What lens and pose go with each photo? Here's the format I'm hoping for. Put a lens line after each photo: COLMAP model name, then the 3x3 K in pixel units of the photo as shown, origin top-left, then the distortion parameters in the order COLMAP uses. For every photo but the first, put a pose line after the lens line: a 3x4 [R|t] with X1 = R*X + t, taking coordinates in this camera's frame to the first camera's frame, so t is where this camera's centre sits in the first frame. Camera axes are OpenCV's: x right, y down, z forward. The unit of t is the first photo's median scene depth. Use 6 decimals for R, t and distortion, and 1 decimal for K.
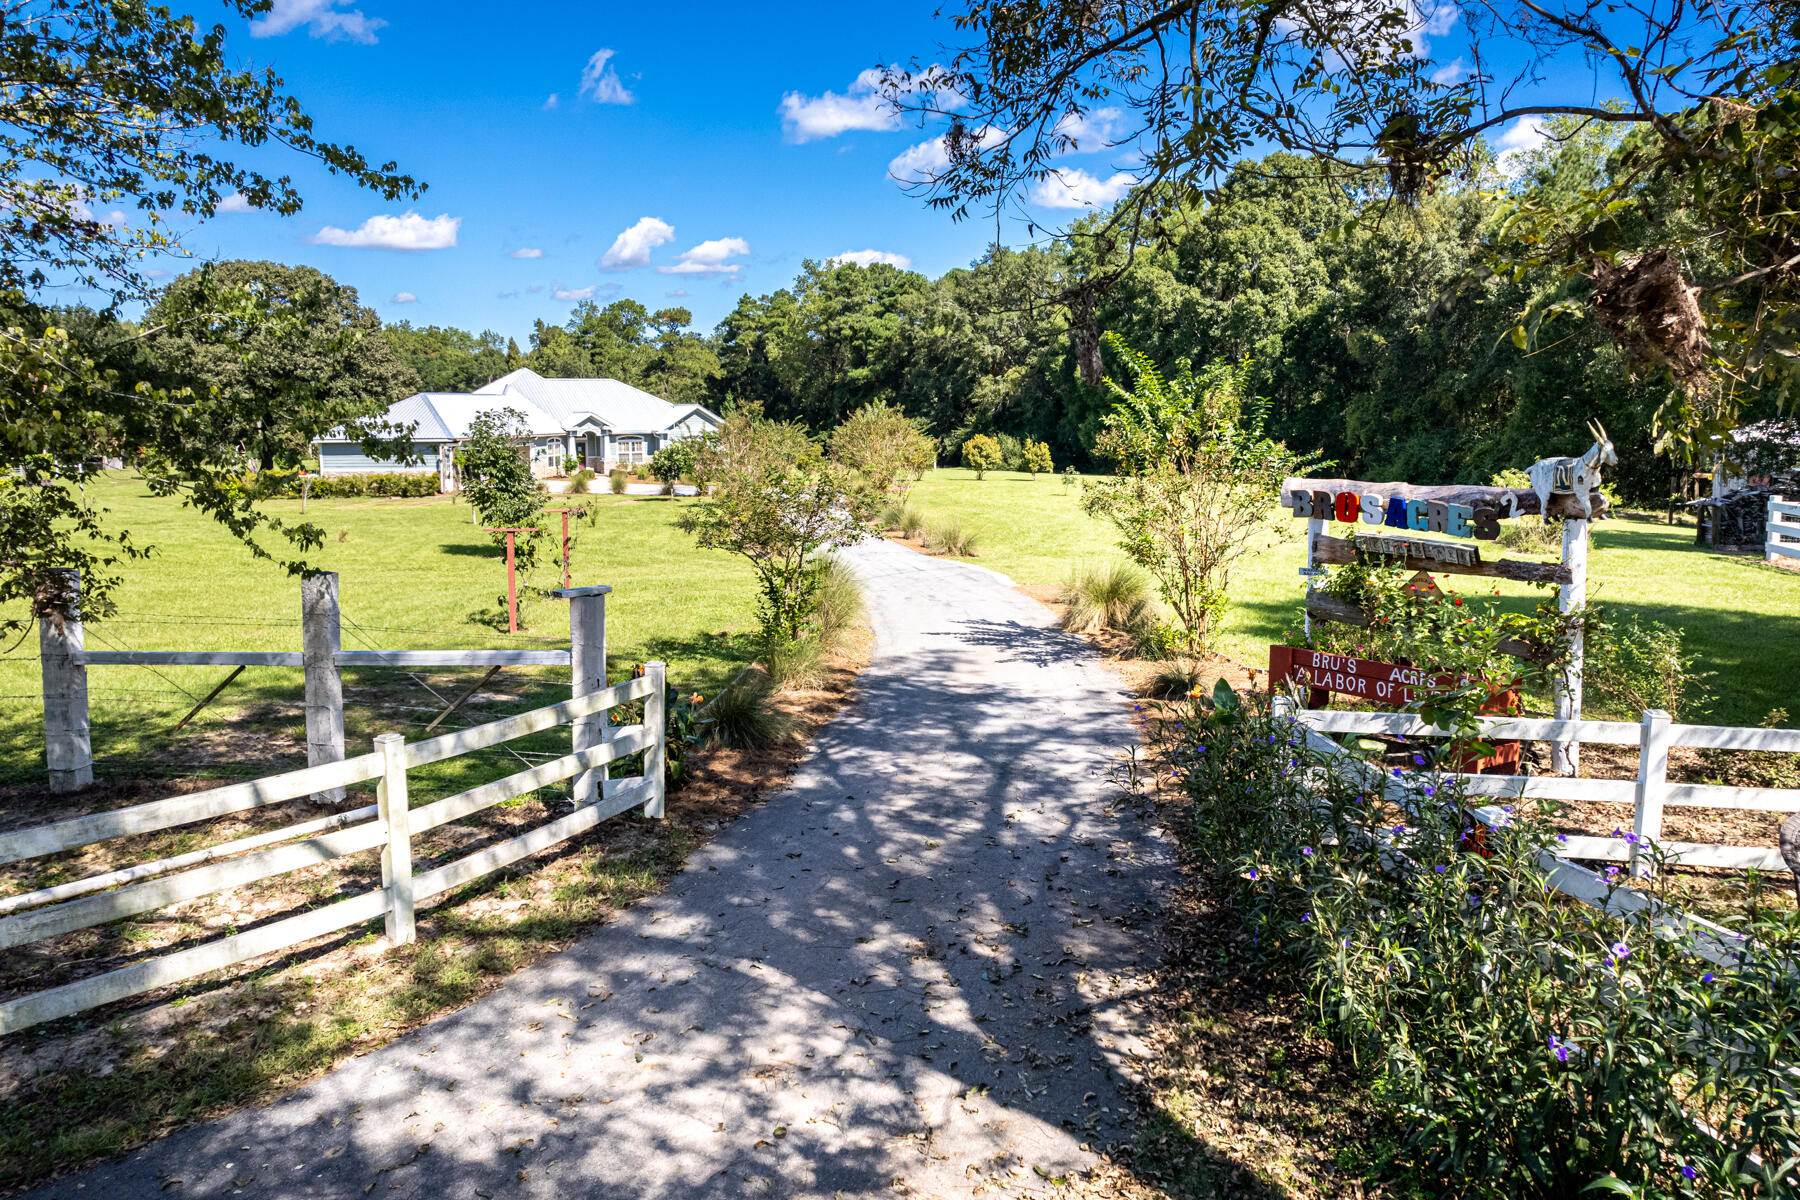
lens RADIAL K [[1473.6, 0, 908.3], [0, 1473.6, 638.6], [0, 0, 1]] dist [-0.049408, 0.005876]
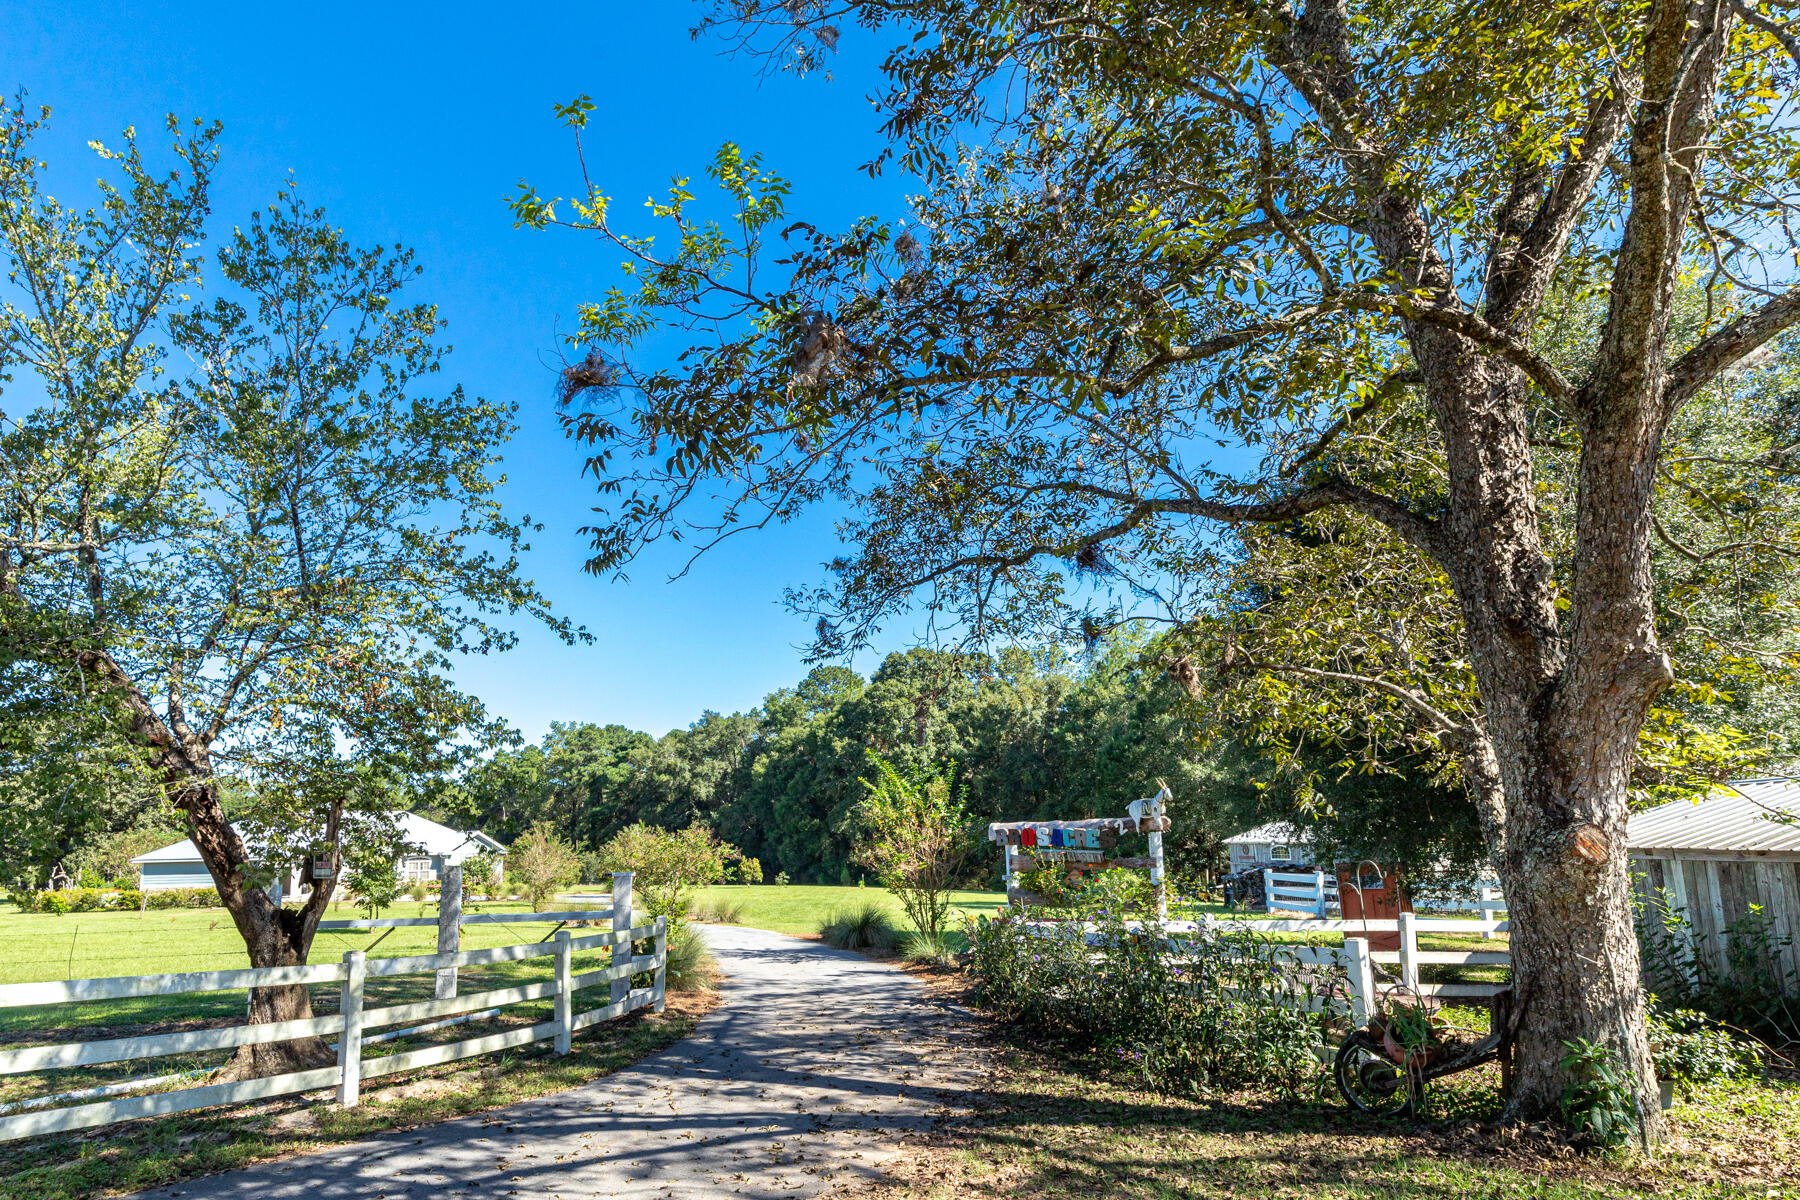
lens RADIAL K [[1473.6, 0, 908.3], [0, 1473.6, 638.6], [0, 0, 1]] dist [-0.049408, 0.005876]
pose [[0.959409, 0.028189, 0.280605, -0.146907], [0.064937, 0.946176, -0.317072, 0.102625], [-0.274439, 0.322424, 0.905939, -0.269954]]
